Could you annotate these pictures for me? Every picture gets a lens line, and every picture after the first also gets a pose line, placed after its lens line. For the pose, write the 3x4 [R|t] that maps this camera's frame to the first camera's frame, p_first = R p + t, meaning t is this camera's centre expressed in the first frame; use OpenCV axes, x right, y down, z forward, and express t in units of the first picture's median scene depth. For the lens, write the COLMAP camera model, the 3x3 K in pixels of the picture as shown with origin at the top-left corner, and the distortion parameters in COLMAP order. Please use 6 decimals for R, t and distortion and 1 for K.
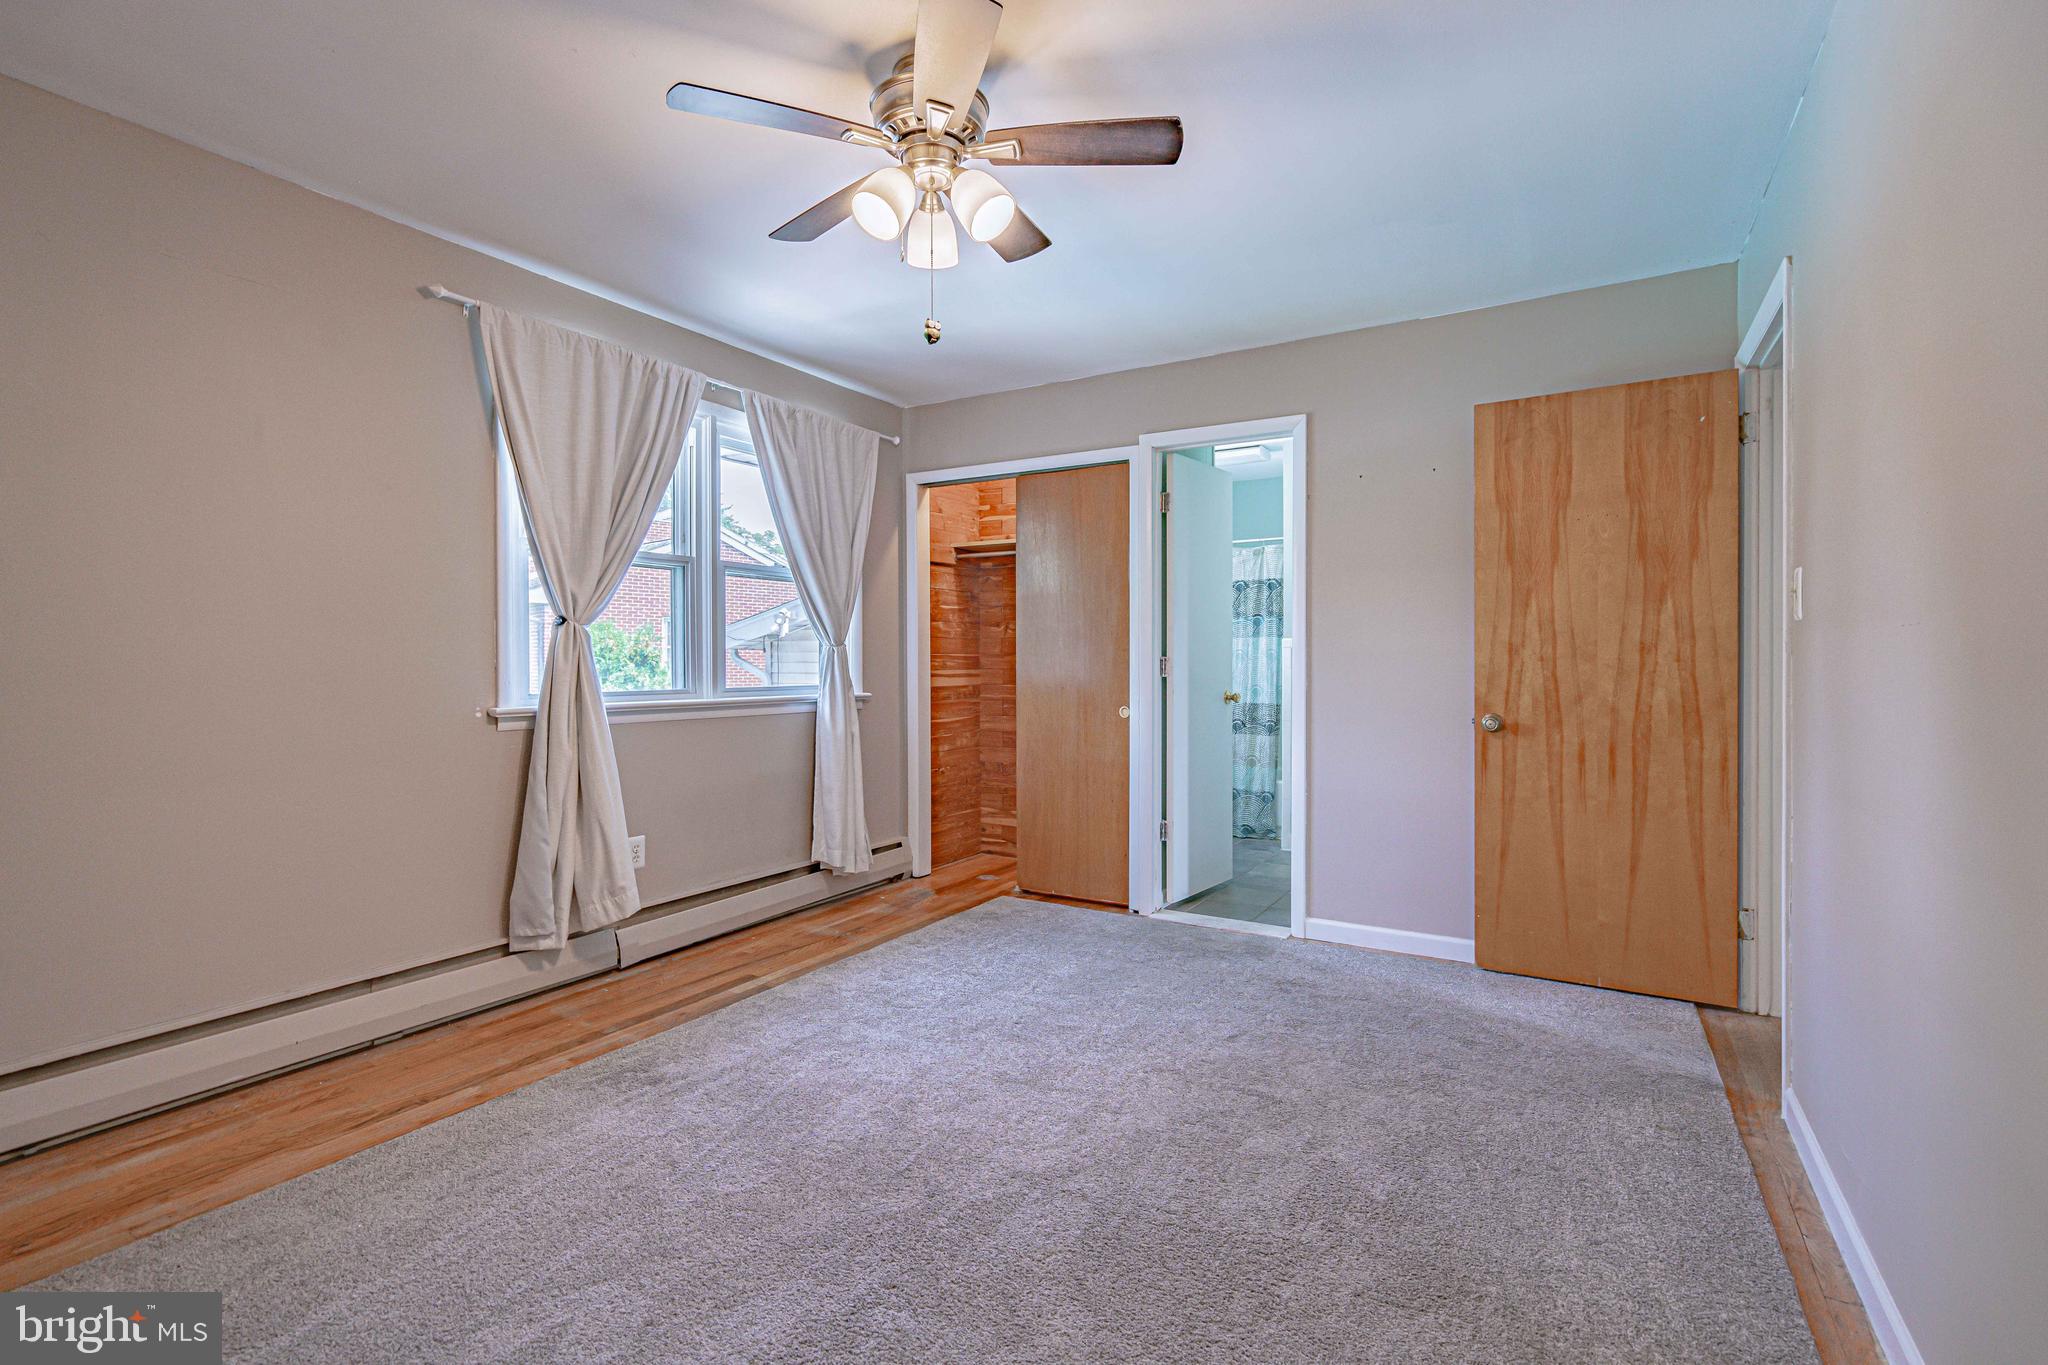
lens RADIAL K [[938.7, 0, 1044.6], [0, 938.7, 667.2], [0, 0, 1]] dist [-0.012105, 0.000077]
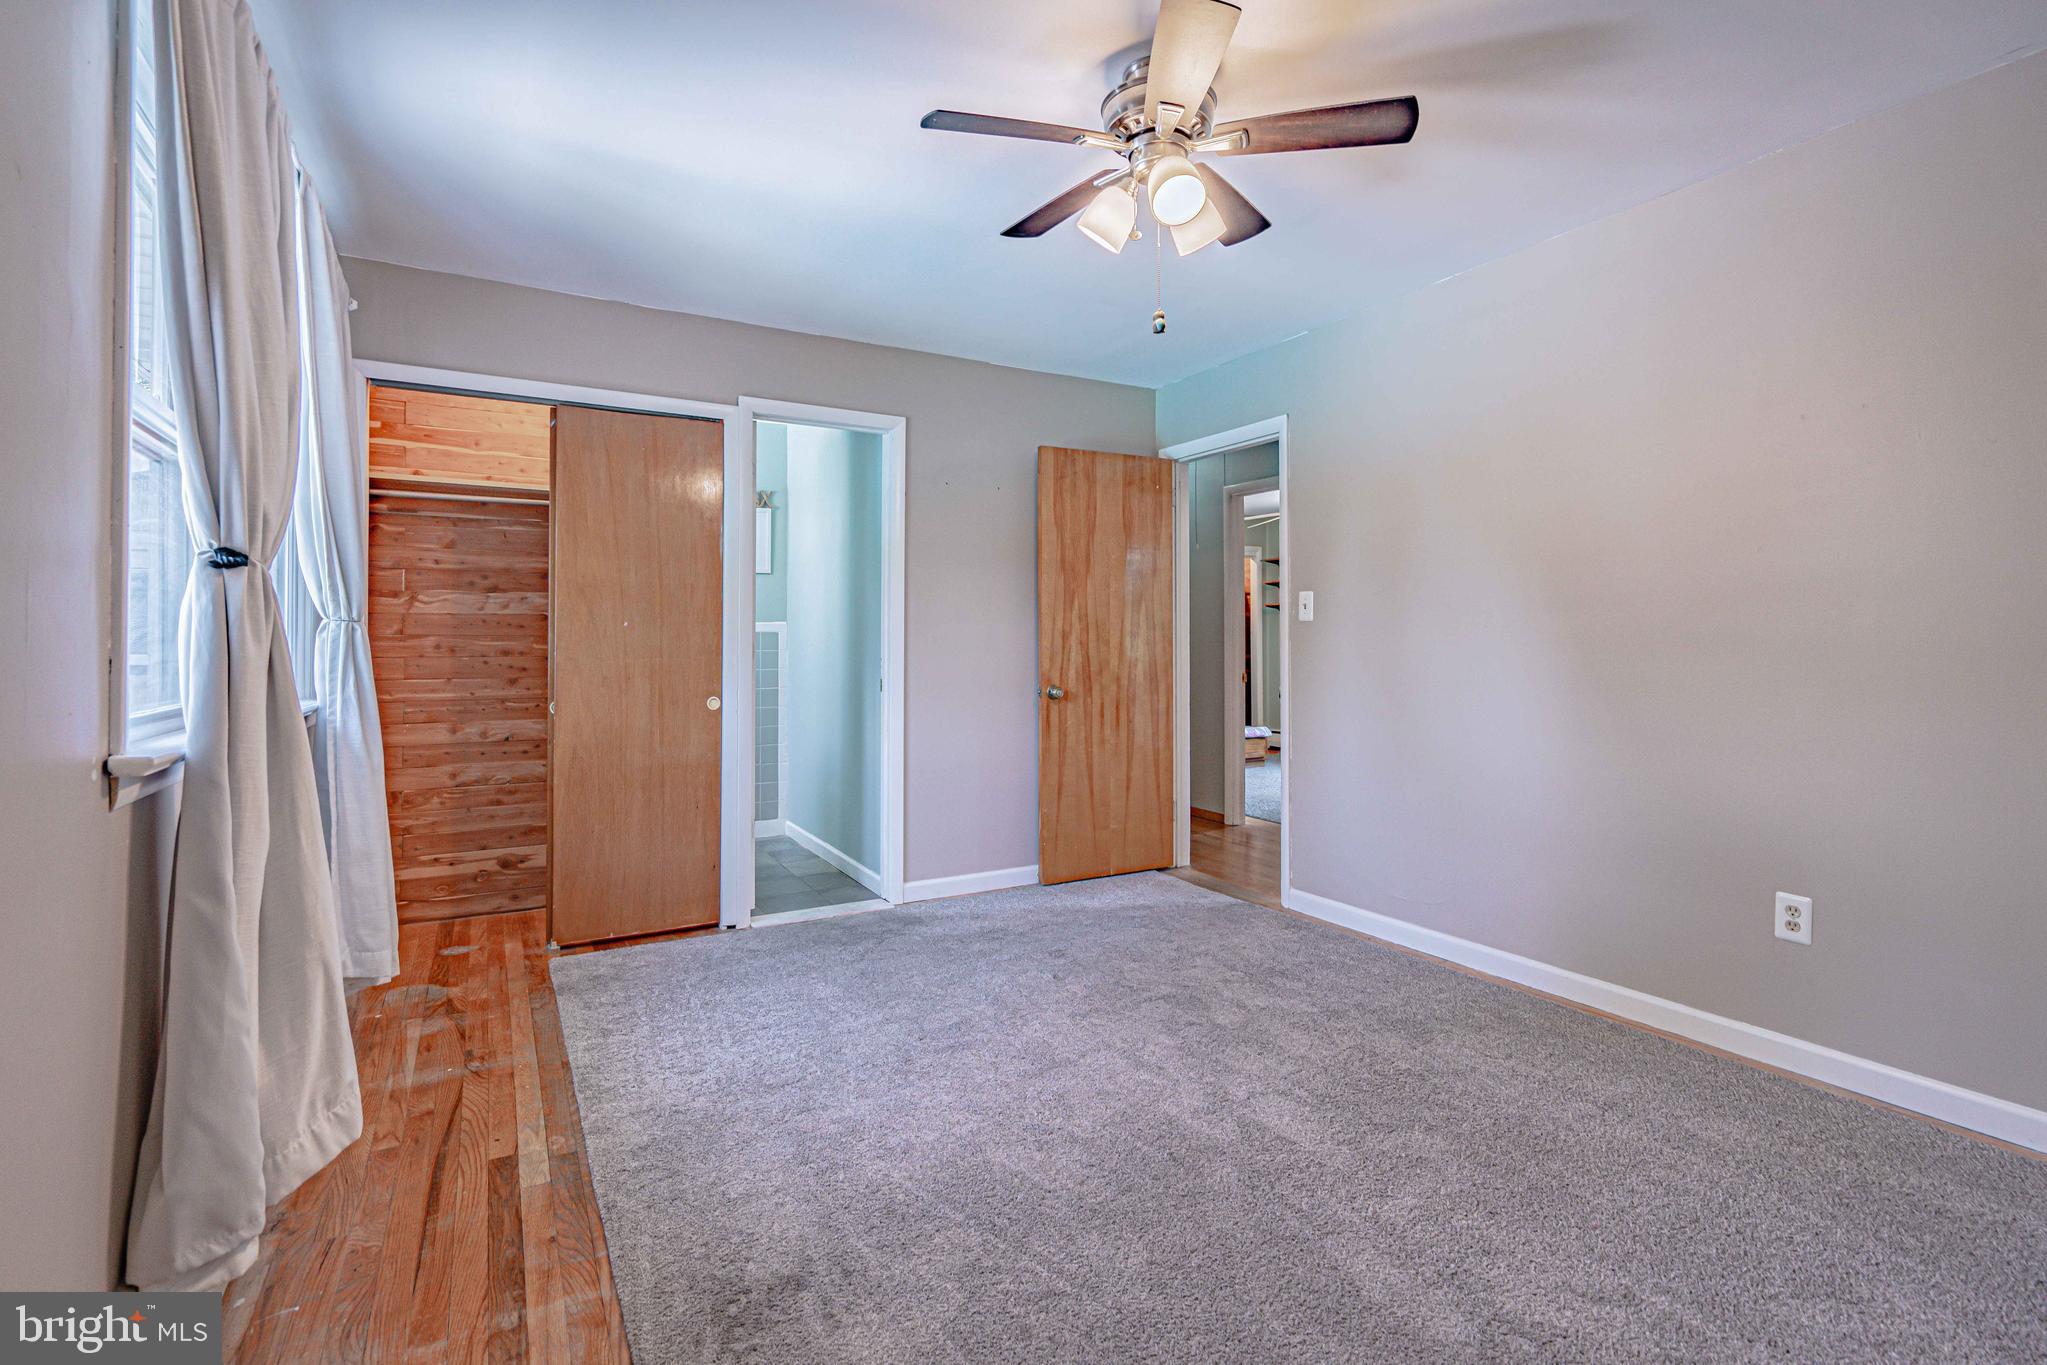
lens RADIAL K [[946.6, 0, 1015.9], [0, 946.6, 629.0], [0, 0, 1]] dist [-0.002831, 0.000103]
pose [[0.492070, 0.013526, 0.870450, -0.687703], [0.008150, 0.999764, -0.020143, -0.002051], [-0.870517, 0.017006, 0.491844, 0.394717]]
